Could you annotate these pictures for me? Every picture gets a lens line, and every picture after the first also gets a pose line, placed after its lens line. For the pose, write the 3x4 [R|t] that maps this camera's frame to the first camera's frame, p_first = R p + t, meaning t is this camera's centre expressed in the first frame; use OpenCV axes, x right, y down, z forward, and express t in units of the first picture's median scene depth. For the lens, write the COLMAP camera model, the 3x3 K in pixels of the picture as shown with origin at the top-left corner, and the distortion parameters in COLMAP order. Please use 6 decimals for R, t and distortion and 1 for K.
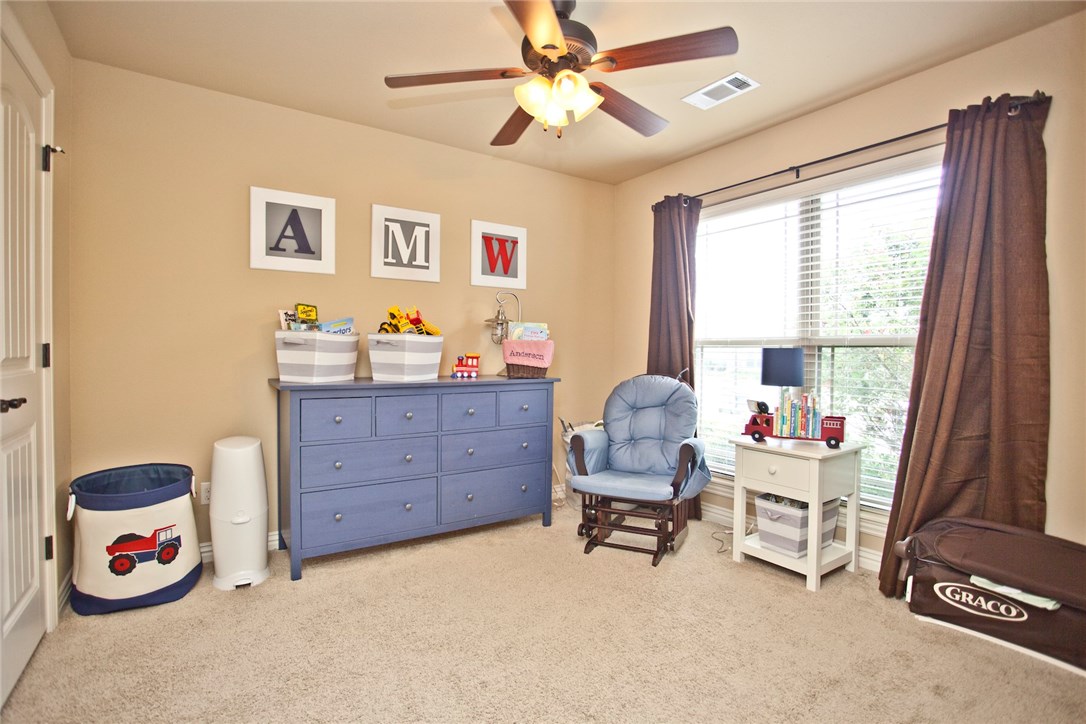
lens RADIAL K [[521.6, 0, 546.7], [0, 521.6, 362.5], [0, 0, 1]] dist [-0.080247, 0.032477]
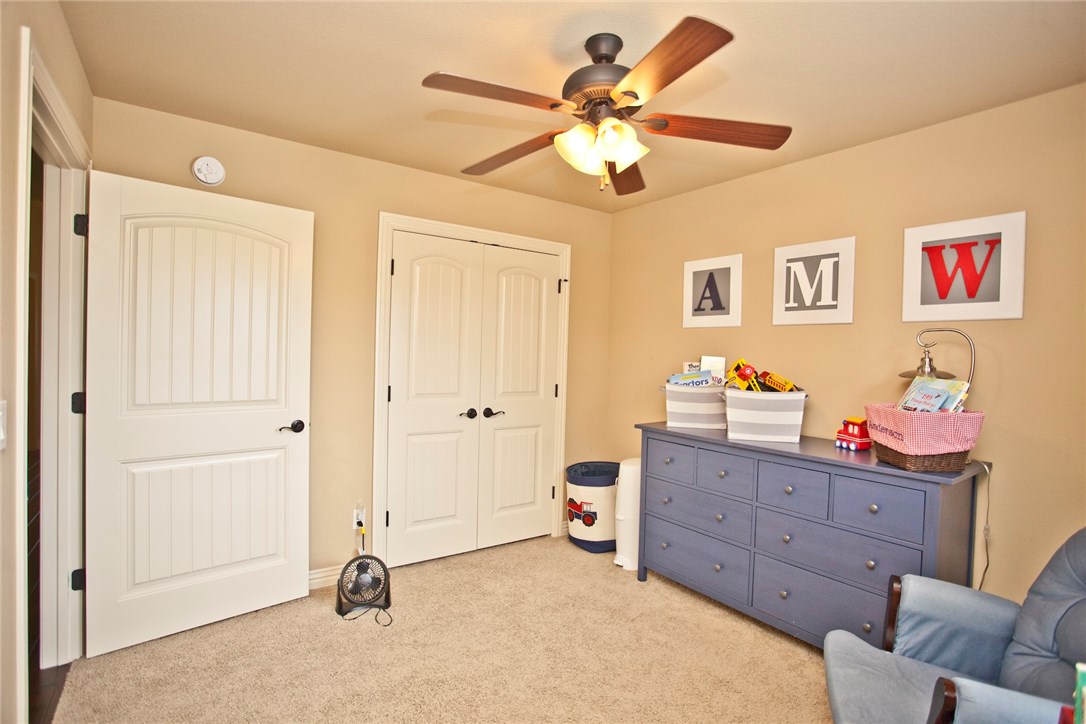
lens RADIAL K [[521.6, 0, 546.7], [0, 521.6, 362.5], [0, 0, 1]] dist [-0.080247, 0.032477]
pose [[0.015178, 0.012008, -0.999813, 0.603203], [-0.050176, 0.998677, 0.011232, -0.086917], [0.998625, 0.049996, 0.015760, 0.573908]]
